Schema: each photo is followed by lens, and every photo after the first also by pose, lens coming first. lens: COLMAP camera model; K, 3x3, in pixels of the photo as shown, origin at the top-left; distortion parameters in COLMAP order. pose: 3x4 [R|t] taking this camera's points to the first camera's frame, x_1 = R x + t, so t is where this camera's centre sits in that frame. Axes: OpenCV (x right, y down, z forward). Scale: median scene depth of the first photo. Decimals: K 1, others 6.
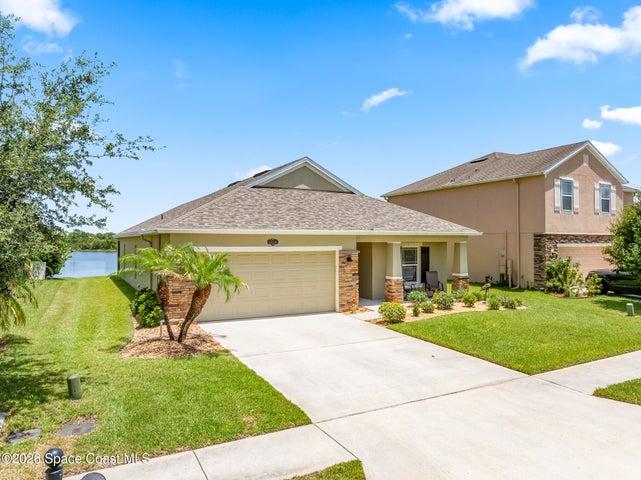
lens RADIAL K [[453.2, 0, 322.6], [0, 453.2, 238.7], [0, 0, 1]] dist [-0.047436, 0.019024]
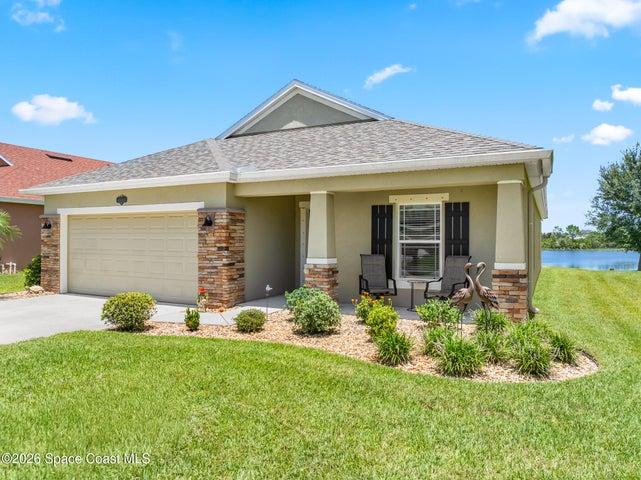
lens RADIAL K [[453.2, 0, 322.6], [0, 453.2, 238.7], [0, 0, 1]] dist [-0.047436, 0.019024]
pose [[0.569105, -0.001693, -0.822263, 0.589148], [0.000792, 0.999999, -0.001511, 0.061871], [0.822265, 0.000209, 0.569105, 0.711916]]
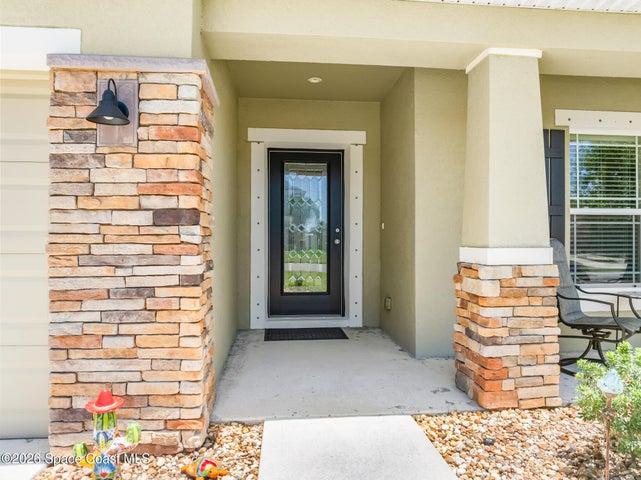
lens RADIAL K [[453.2, 0, 322.6], [0, 453.2, 238.7], [0, 0, 1]] dist [-0.047436, 0.019024]
pose [[0.921830, -0.001572, -0.387591, 0.162391], [0.001711, 0.999999, 0.000015, 0.079878], [0.387590, -0.000677, 0.921832, 0.813786]]
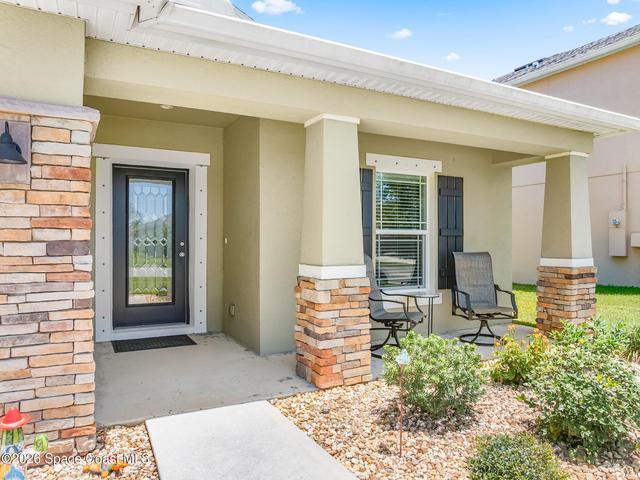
lens RADIAL K [[452.5, 0, 322.1], [0, 452.5, 238.7], [0, 0, 1]] dist [-0.047436, 0.019024]
pose [[0.999998, 0.000453, -0.001676, 0.154581], [-0.000454, 1.000000, -0.000795, 0.069978], [0.001676, 0.000795, 0.999998, 0.770168]]
